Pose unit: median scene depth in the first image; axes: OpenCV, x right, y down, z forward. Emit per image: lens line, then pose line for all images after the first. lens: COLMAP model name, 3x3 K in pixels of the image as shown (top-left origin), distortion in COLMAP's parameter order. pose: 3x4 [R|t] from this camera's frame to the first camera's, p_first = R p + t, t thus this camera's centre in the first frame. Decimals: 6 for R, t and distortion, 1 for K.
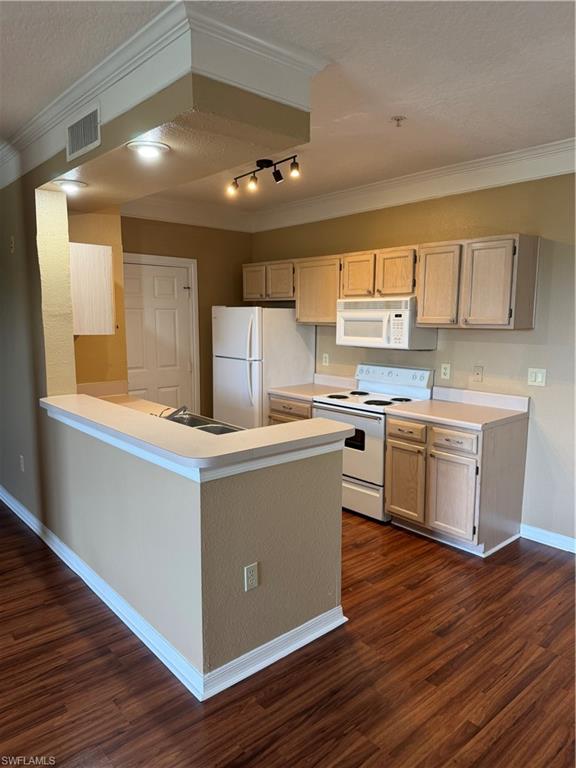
lens RADIAL K [[535.6, 0, 288.0], [0, 535.6, 384.0], [0, 0, 1]] dist [0.047803, -0.072077]
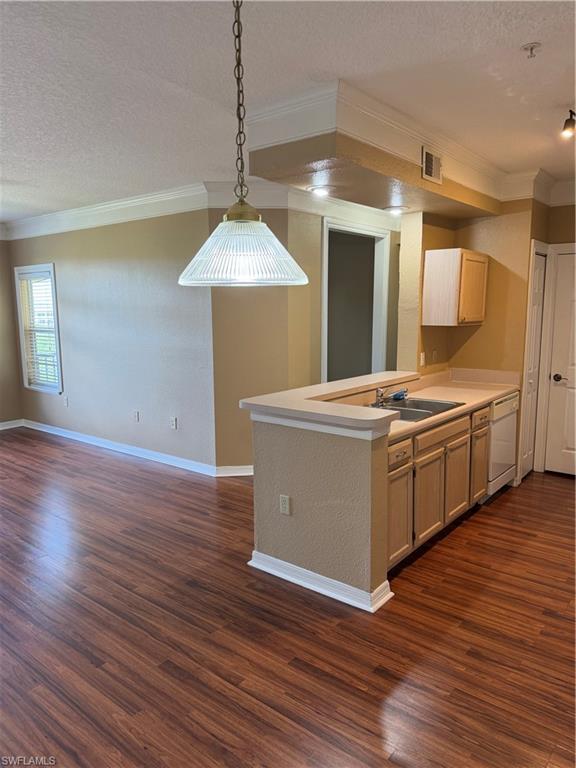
lens RADIAL K [[543.7, 0, 288.0], [0, 543.7, 384.0], [0, 0, 1]] dist [0.006415, -0.023582]
pose [[0.163690, 0.130378, -0.977858, 1.095295], [-0.117012, 0.986797, 0.111983, -0.083368], [0.979548, 0.096091, 0.176784, 0.672131]]
